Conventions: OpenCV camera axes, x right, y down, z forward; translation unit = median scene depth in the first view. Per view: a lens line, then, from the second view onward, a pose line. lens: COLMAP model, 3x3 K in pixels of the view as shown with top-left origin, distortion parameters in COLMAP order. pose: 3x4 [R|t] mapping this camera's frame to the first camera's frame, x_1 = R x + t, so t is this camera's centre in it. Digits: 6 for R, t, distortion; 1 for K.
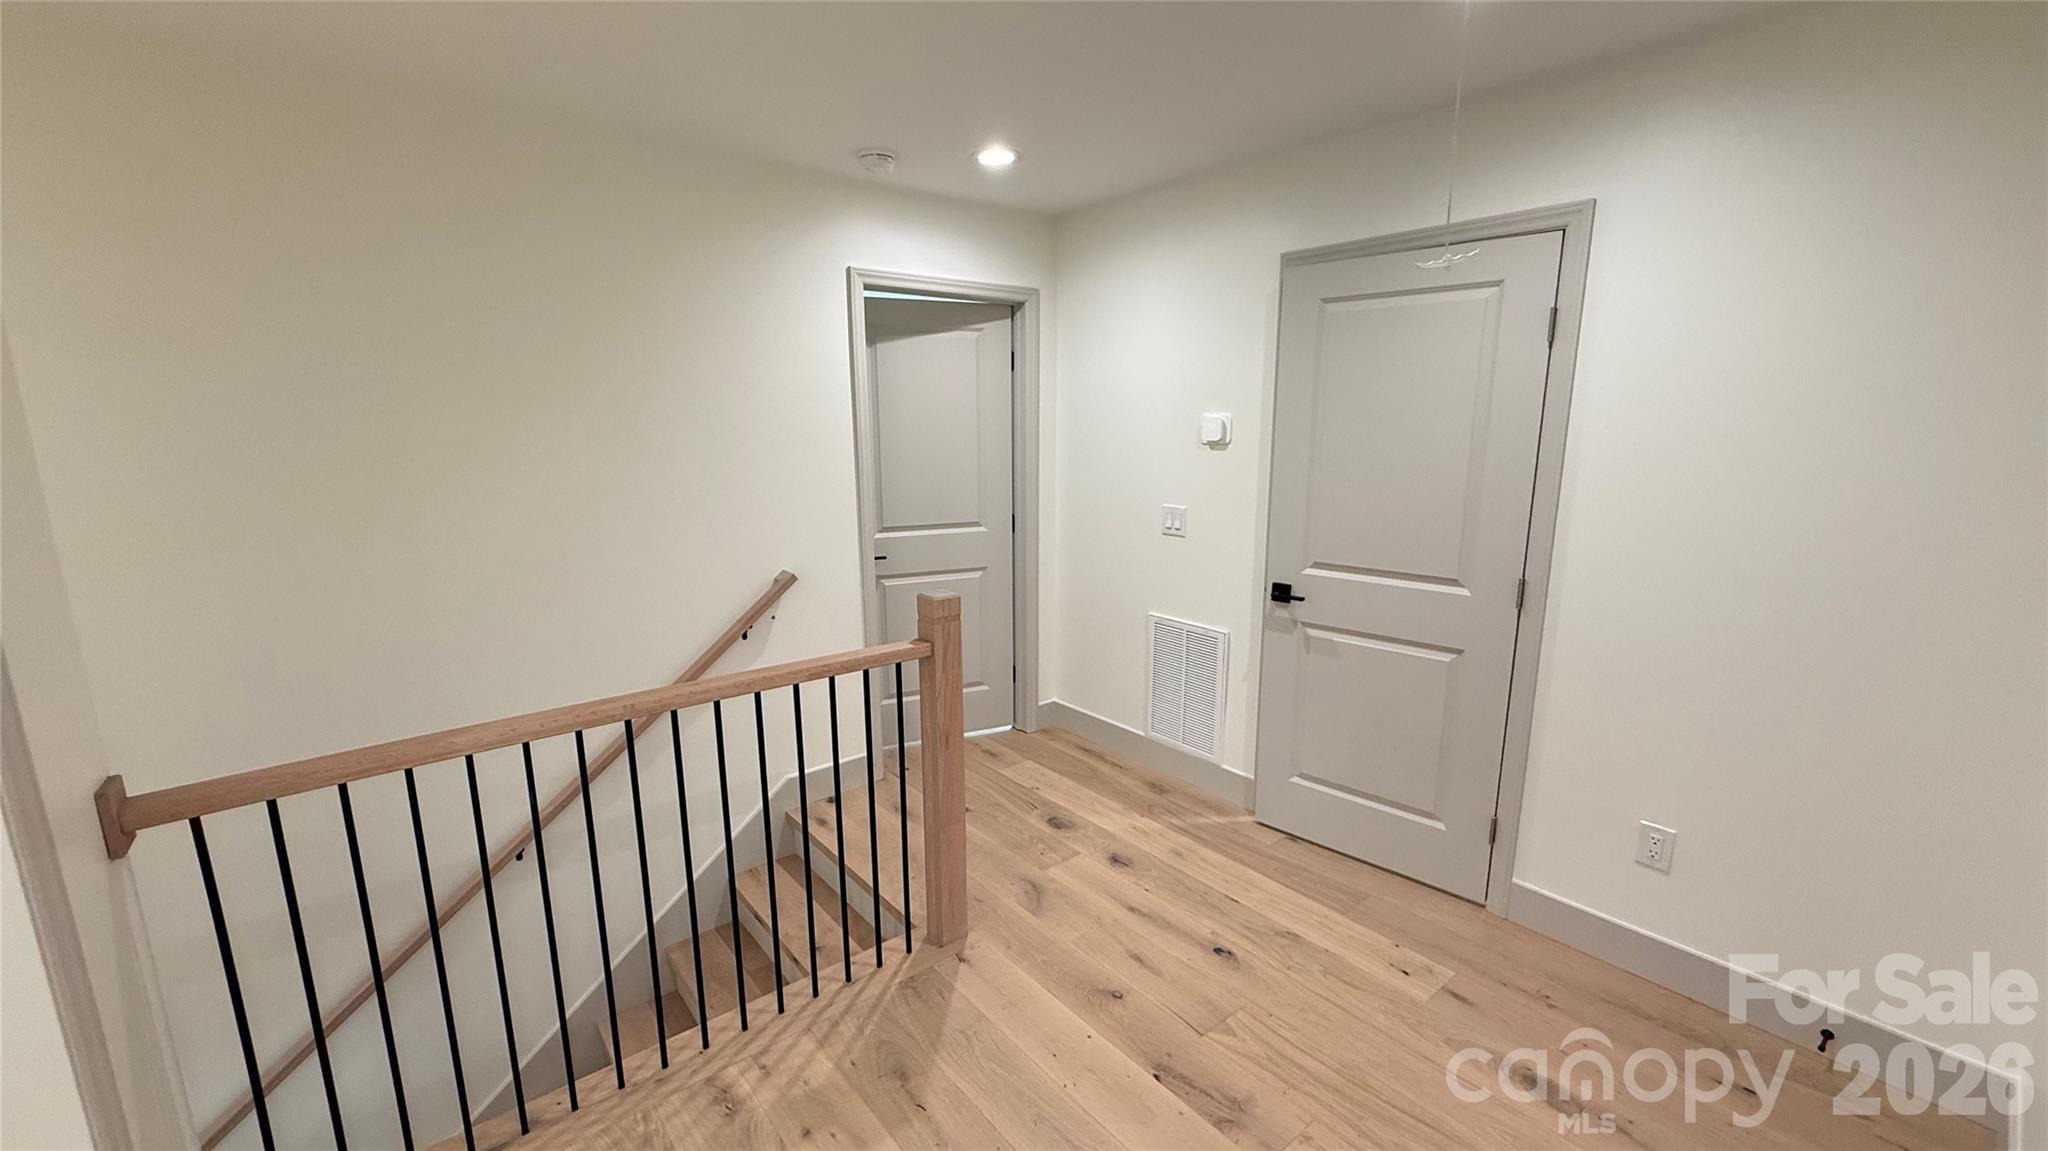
lens RADIAL K [[815.5, 0, 1022.5], [0, 815.5, 579.1], [0, 0, 1]] dist [-0.000483, 0.000121]
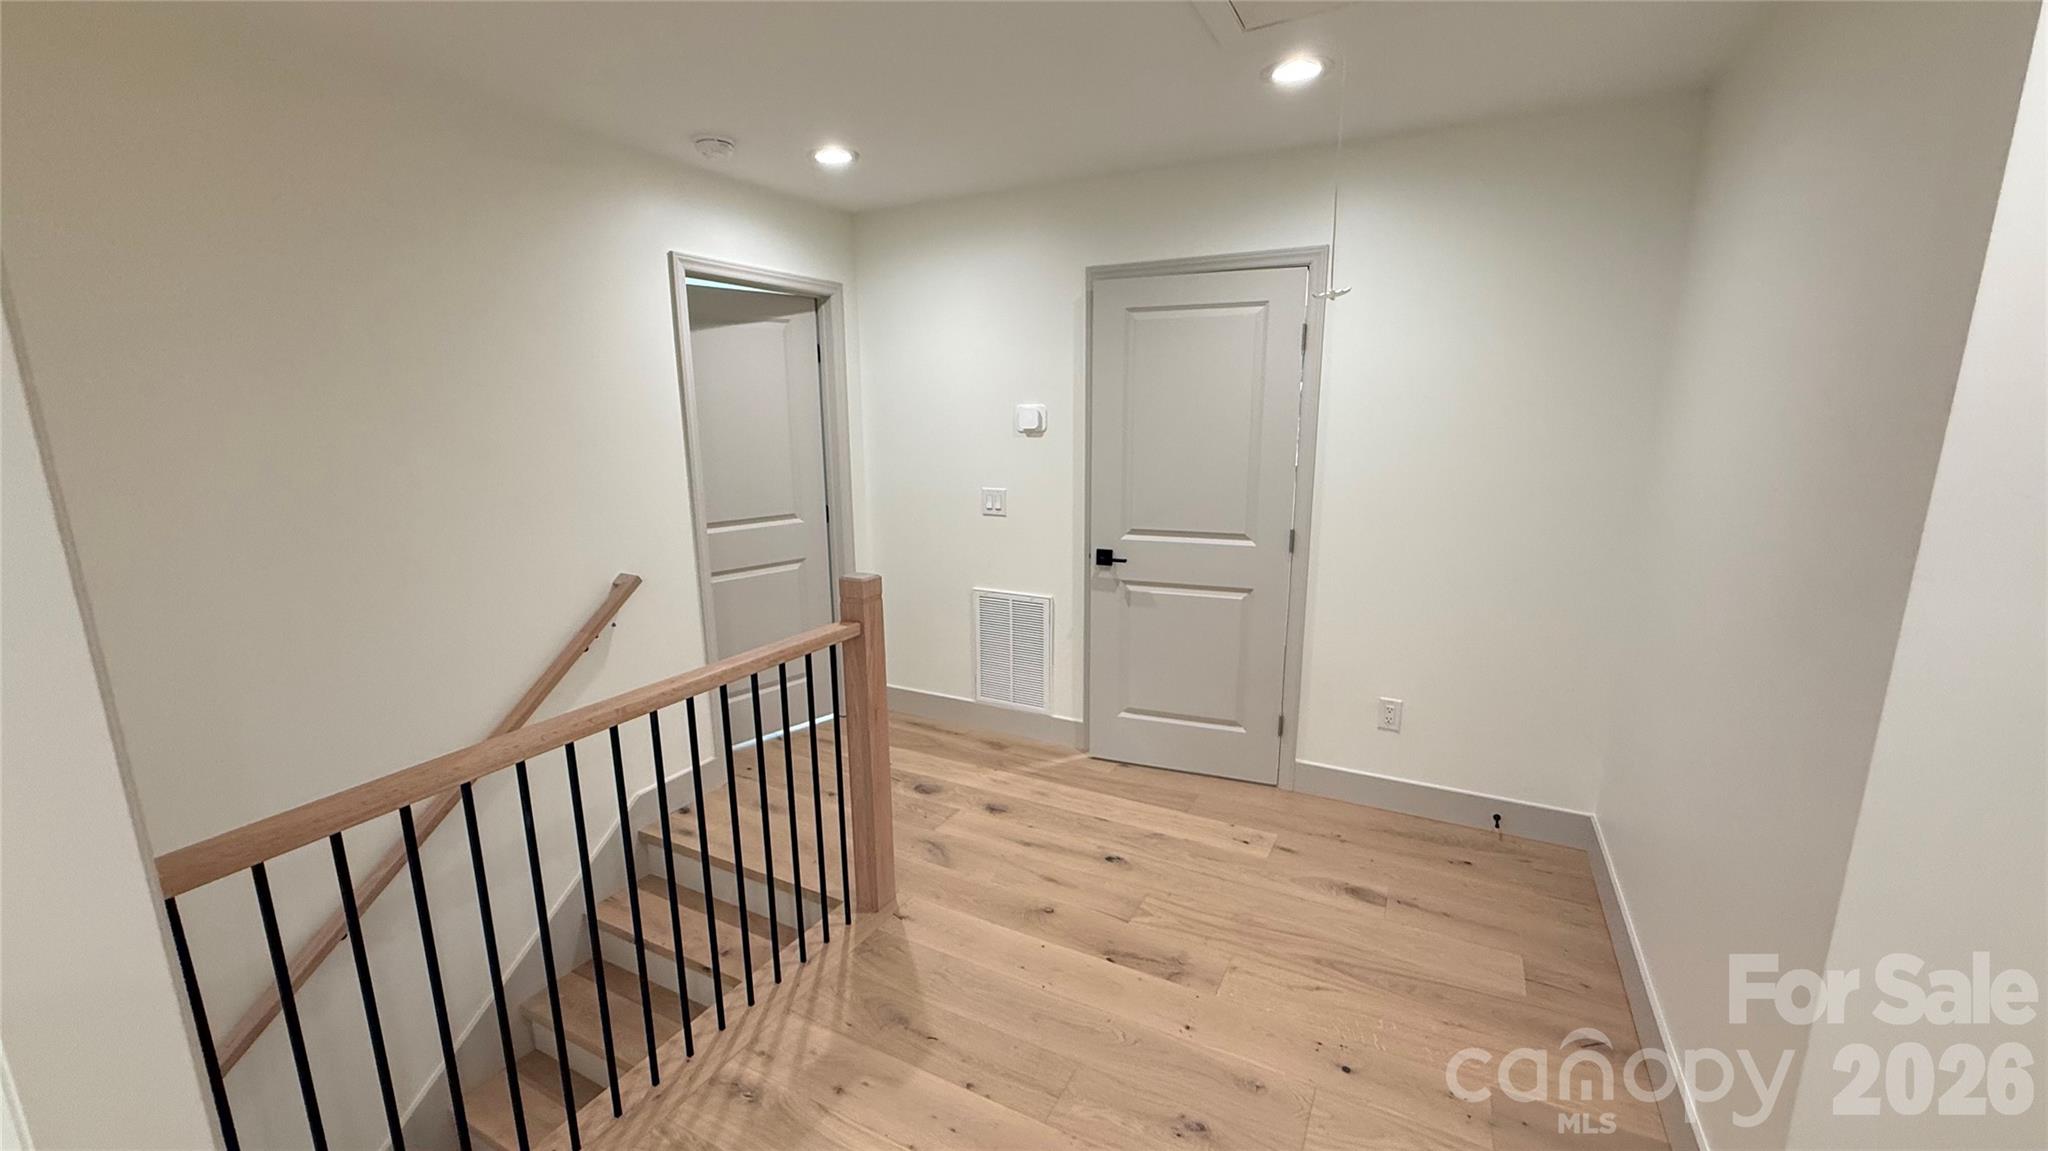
lens RADIAL K [[815.5, 0, 1022.5], [0, 815.5, 579.1], [0, 0, 1]] dist [-0.000483, 0.000121]
pose [[0.920958, -0.082429, 0.380843, -0.244833], [0.079449, 0.996560, 0.023570, 0.011053], [-0.381476, 0.008551, 0.924339, -0.040705]]
